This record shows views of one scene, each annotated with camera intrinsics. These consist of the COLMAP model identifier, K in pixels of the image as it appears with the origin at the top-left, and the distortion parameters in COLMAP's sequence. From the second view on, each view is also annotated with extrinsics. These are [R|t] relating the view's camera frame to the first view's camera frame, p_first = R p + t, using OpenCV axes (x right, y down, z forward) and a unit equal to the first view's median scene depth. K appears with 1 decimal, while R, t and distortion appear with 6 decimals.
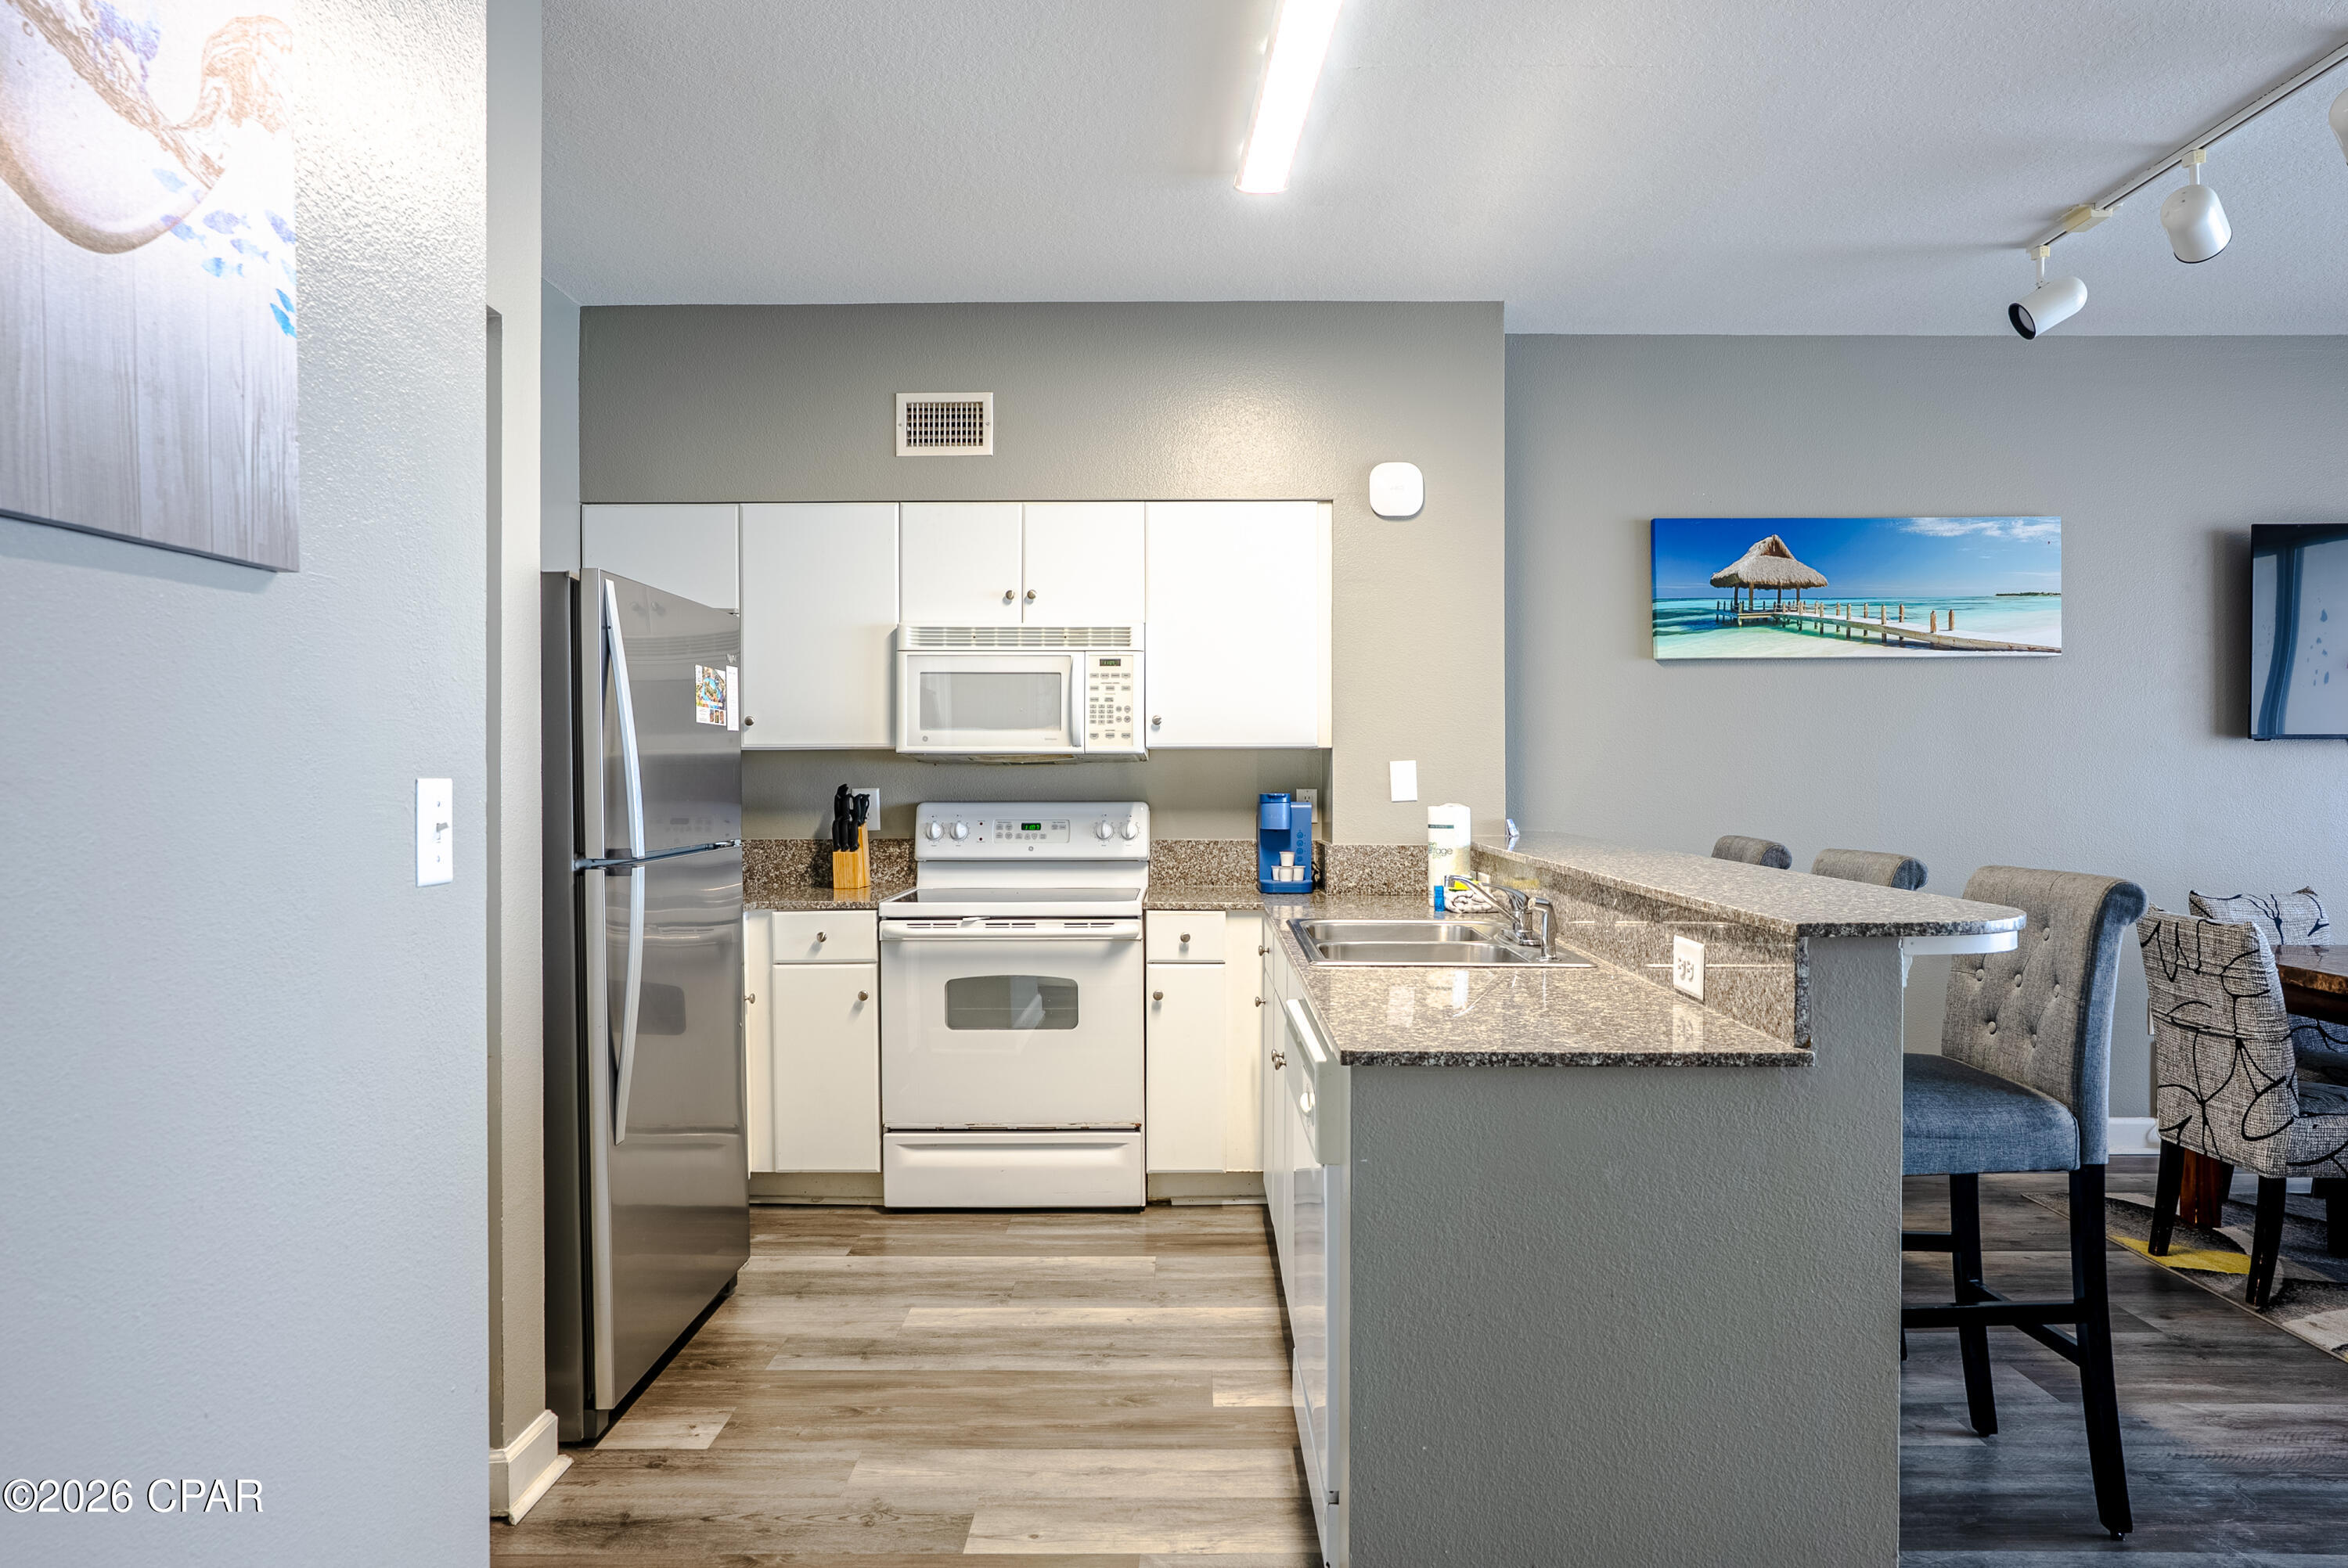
lens RADIAL K [[1434.5, 0, 1199.3], [0, 1434.5, 780.9], [0, 0, 1]] dist [-0.010036, 0.017598]
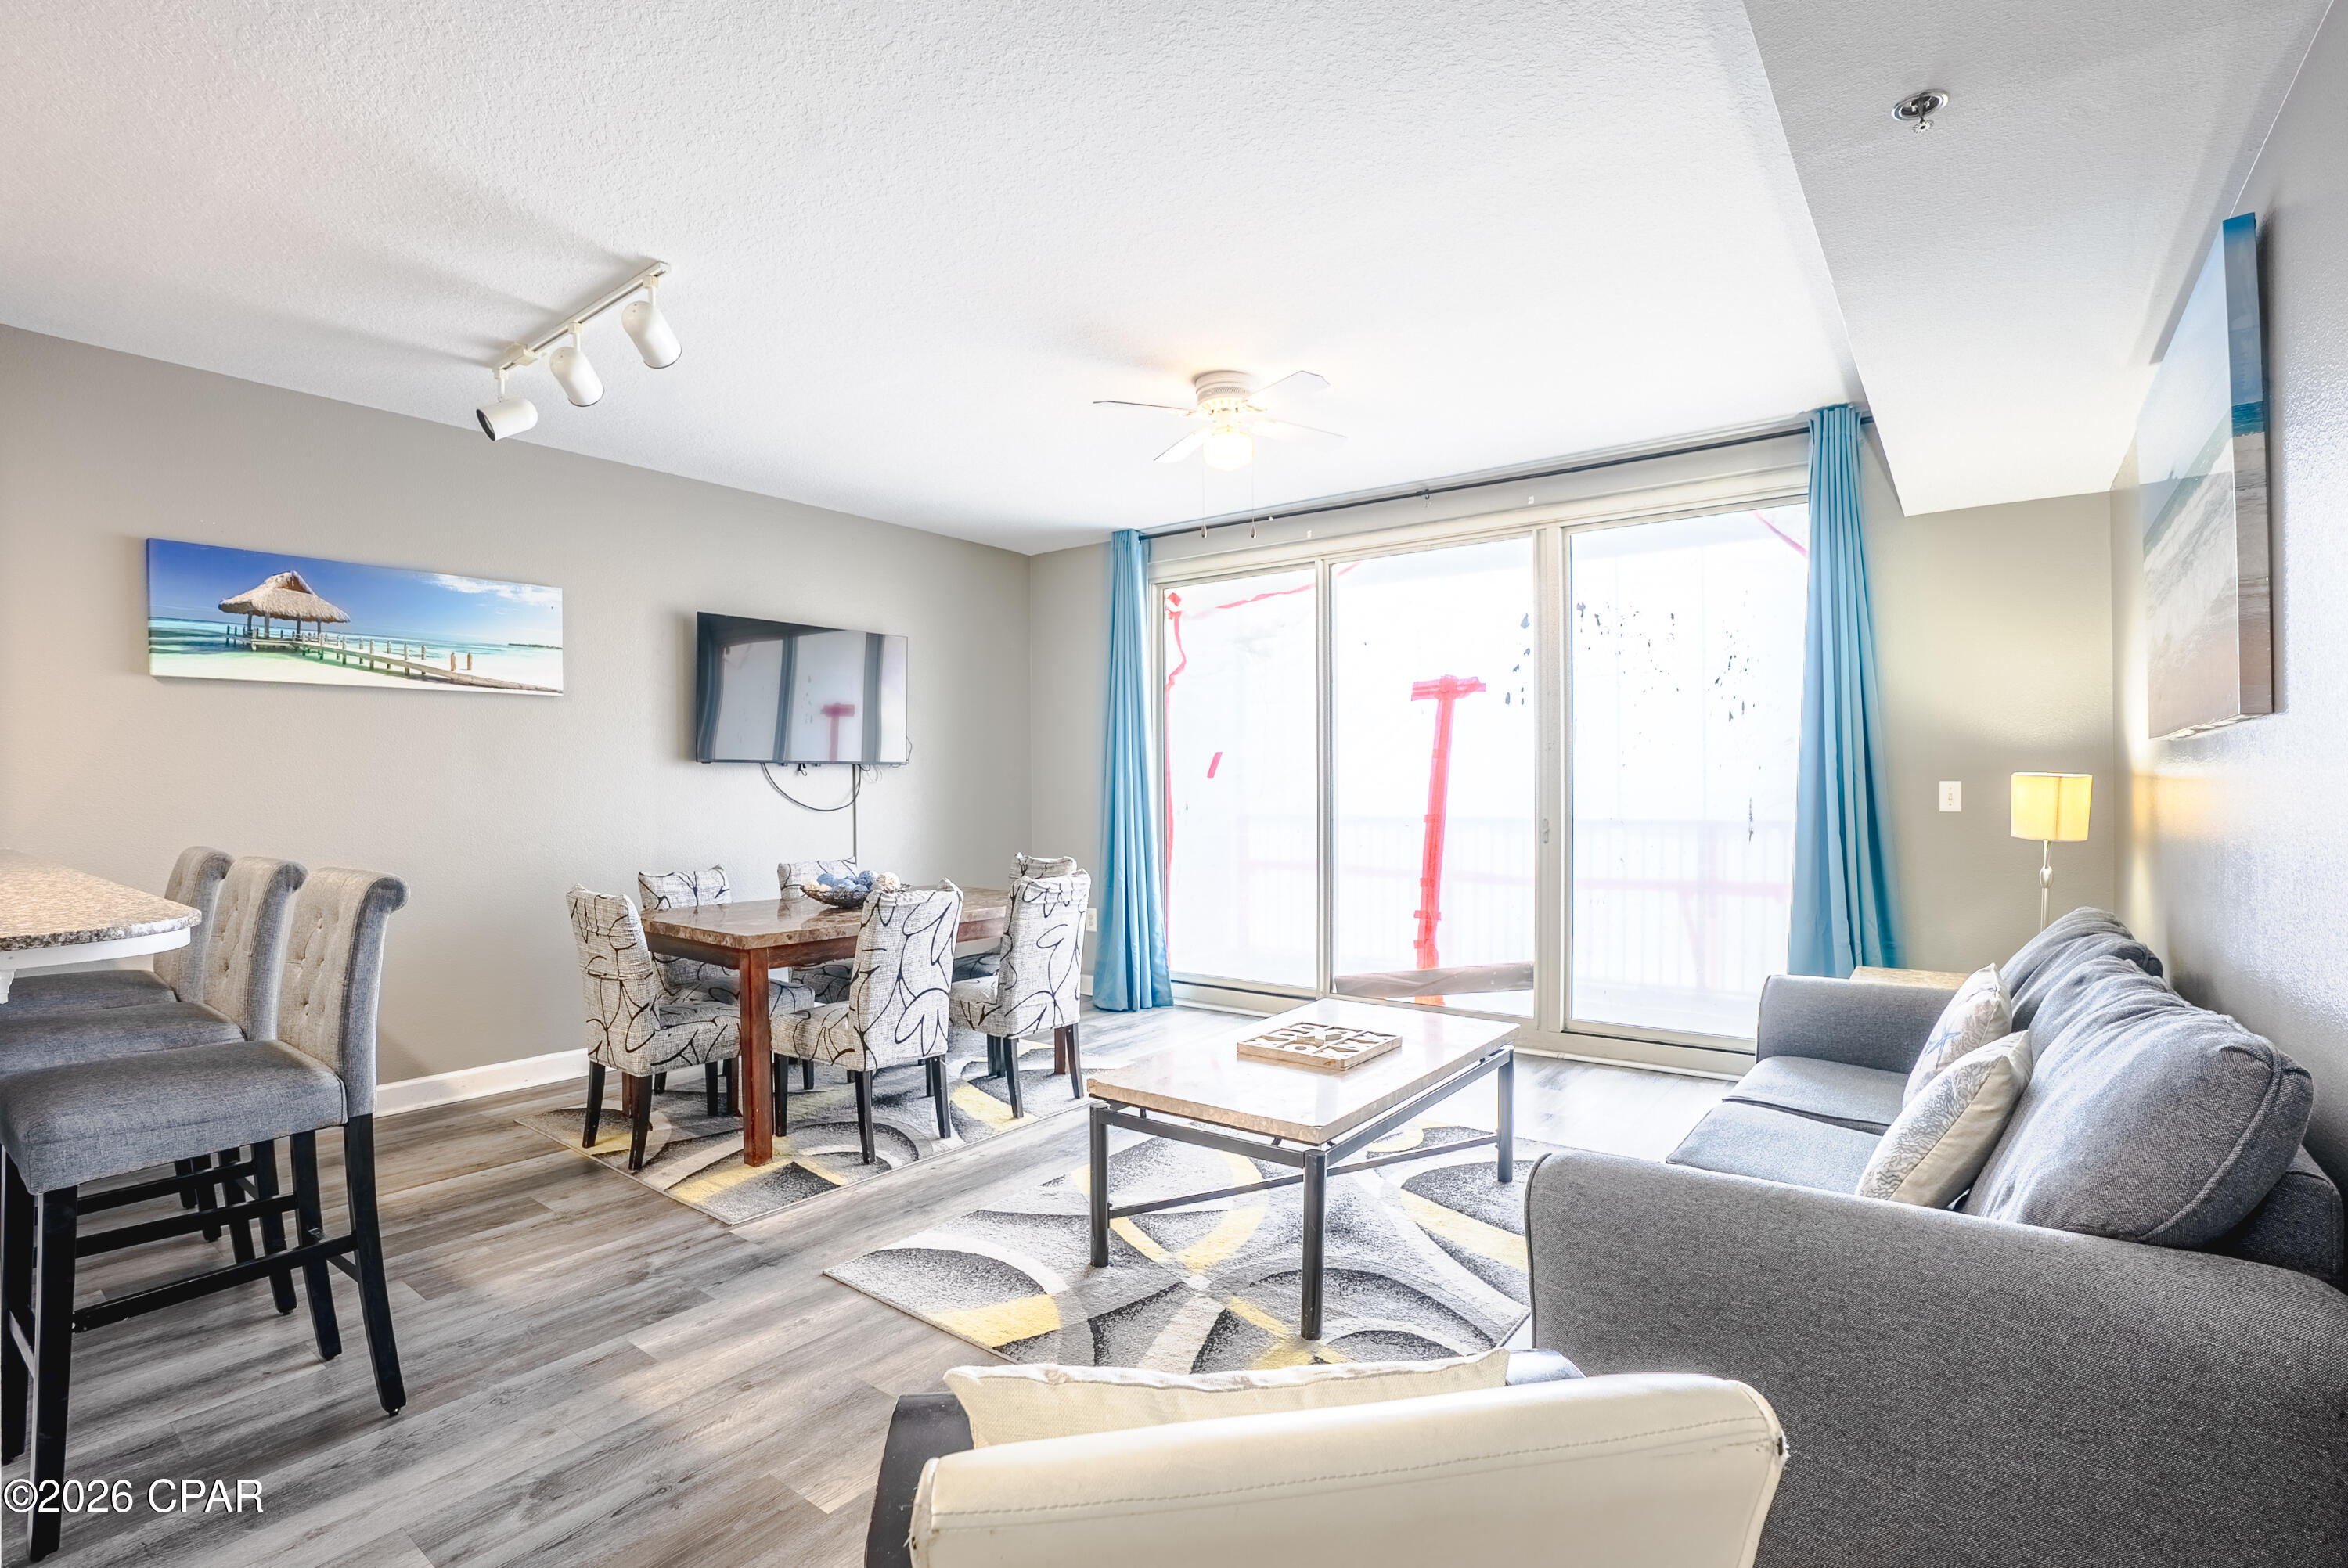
lens RADIAL K [[1094.2, 0, 1169.9], [0, 1094.2, 794.4], [0, 0, 1]] dist [-0.059614, 0.021670]
pose [[0.619240, -0.007374, 0.785167, 0.189402], [0.005846, 0.999971, 0.004781, 0.000549], [-0.785180, 0.001629, 0.619266, -0.037765]]
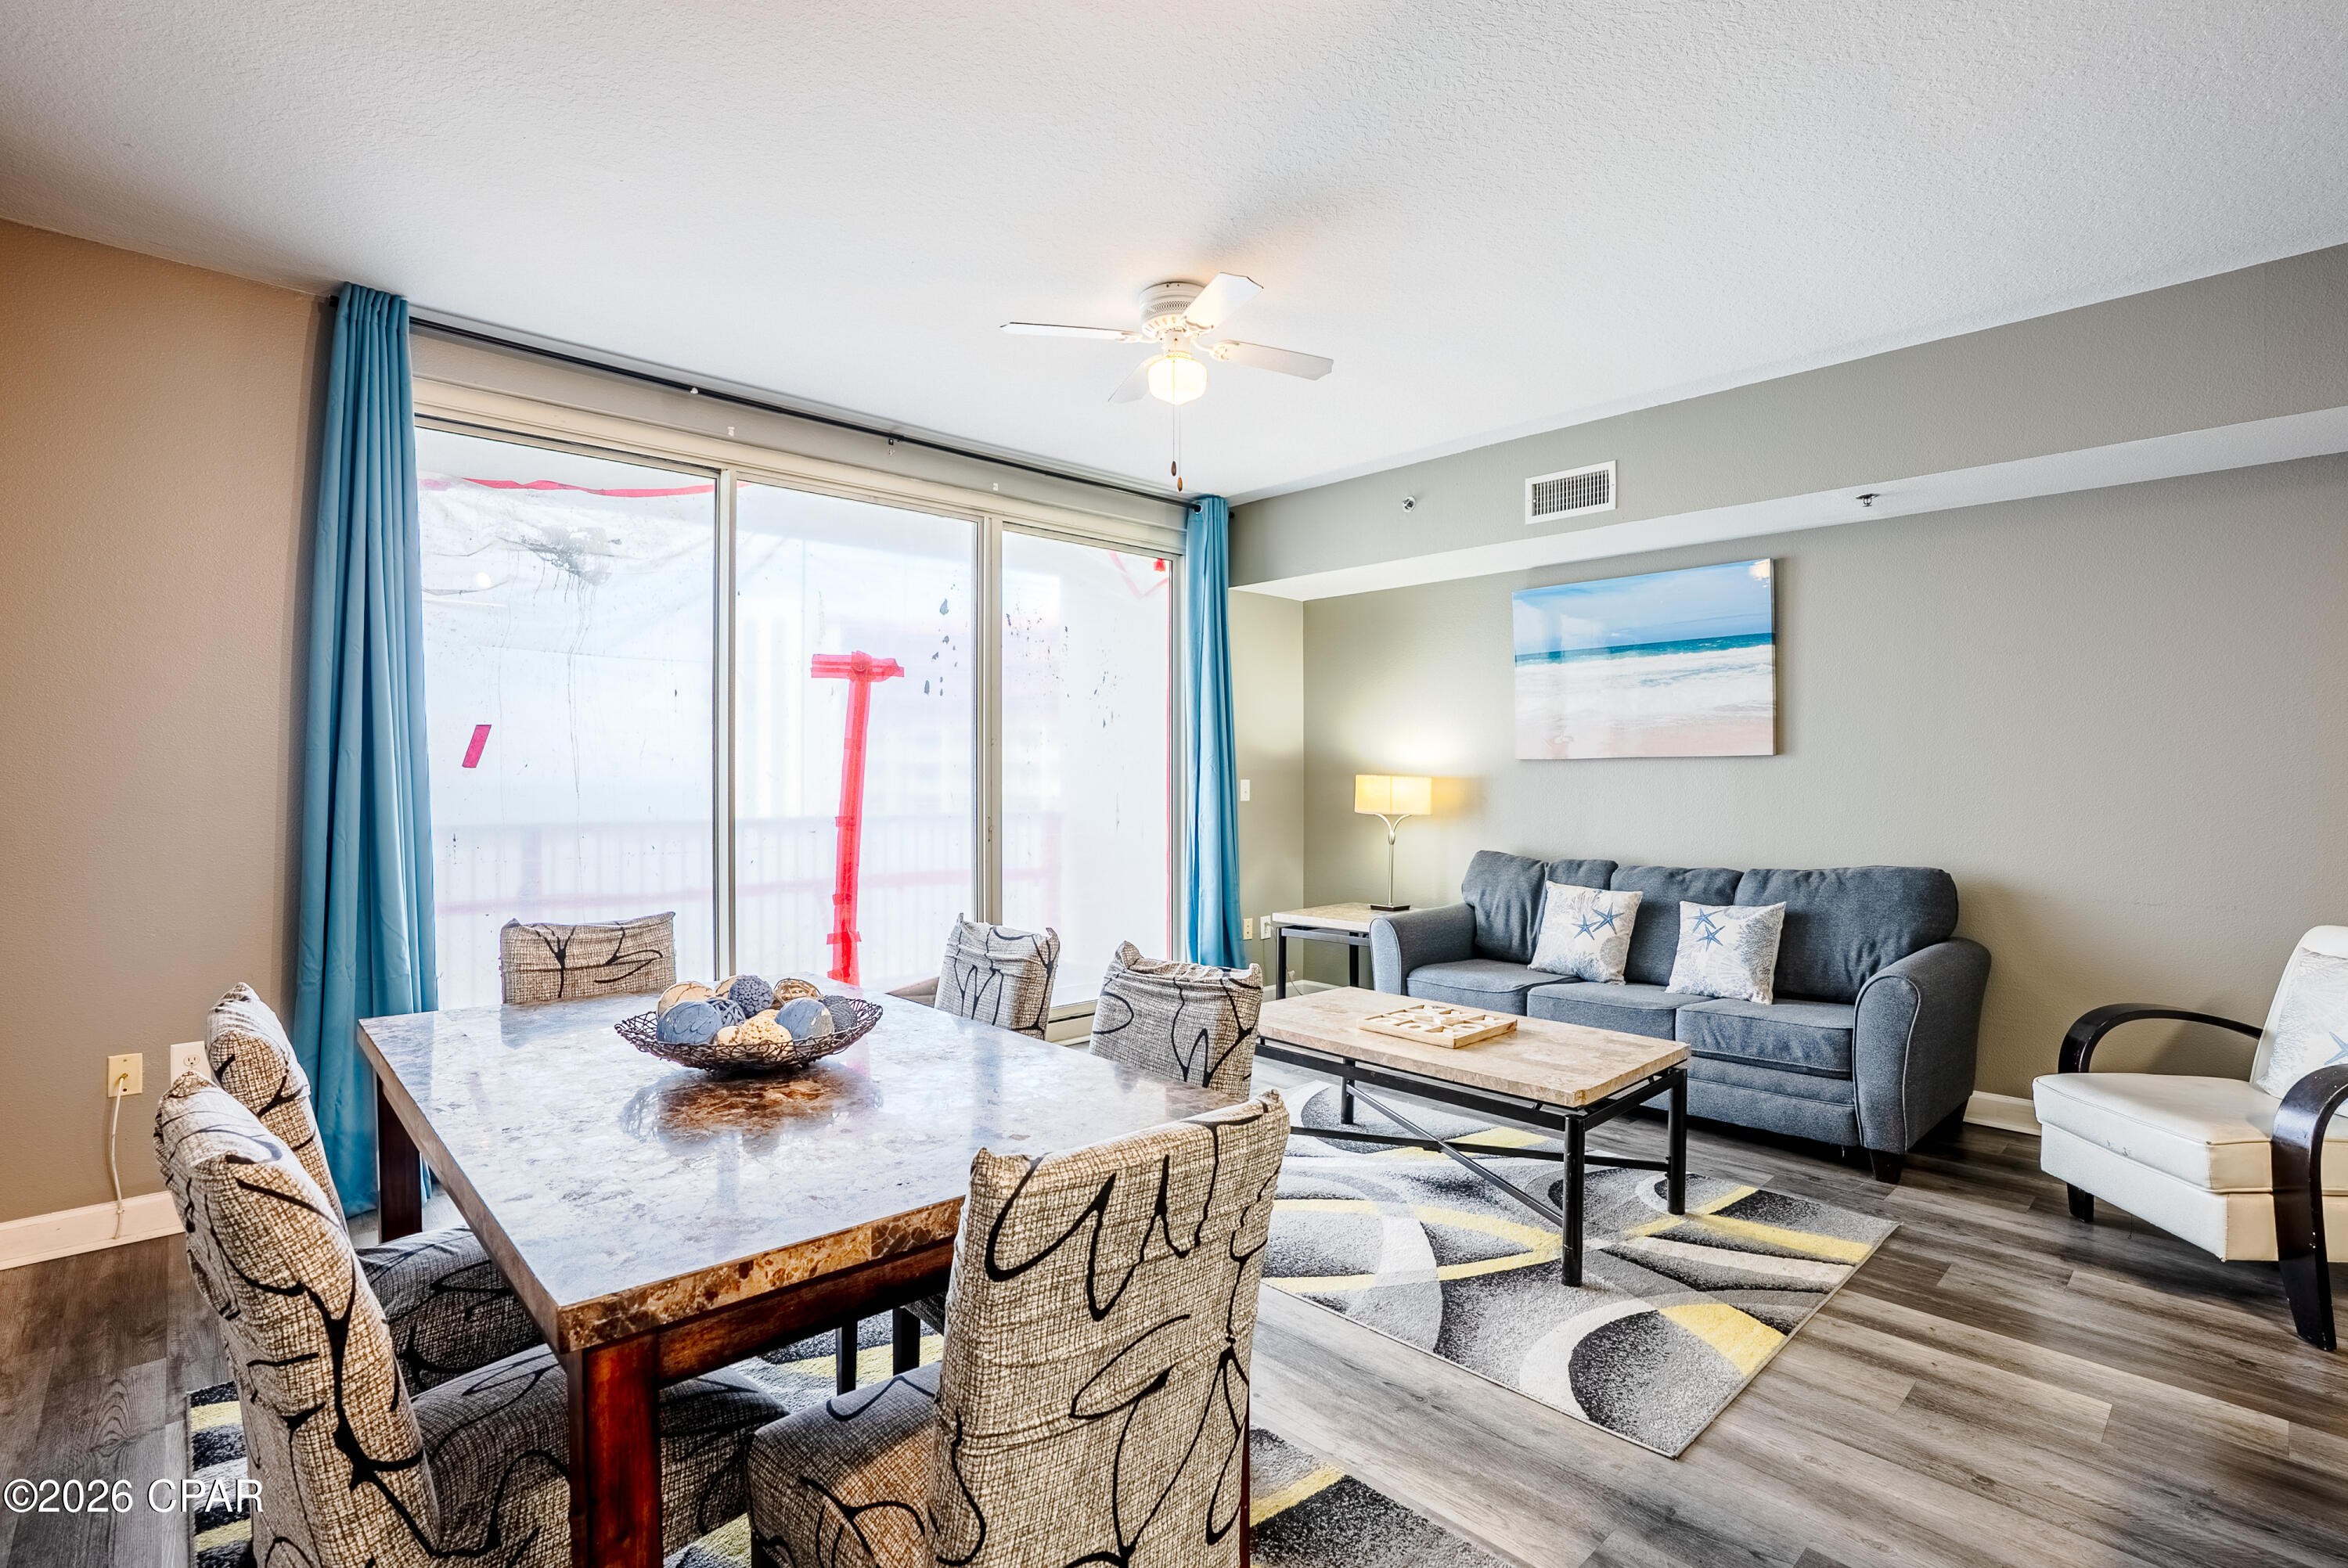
lens RADIAL K [[1094.2, 0, 1193.0], [0, 1094.2, 784.6], [0, 0, 1]] dist [-0.059614, 0.021670]
pose [[-0.680742, -0.004275, 0.732511, 0.368510], [0.001211, 0.999975, 0.006961, -0.005752], [-0.732523, 0.005626, -0.680719, 0.971555]]
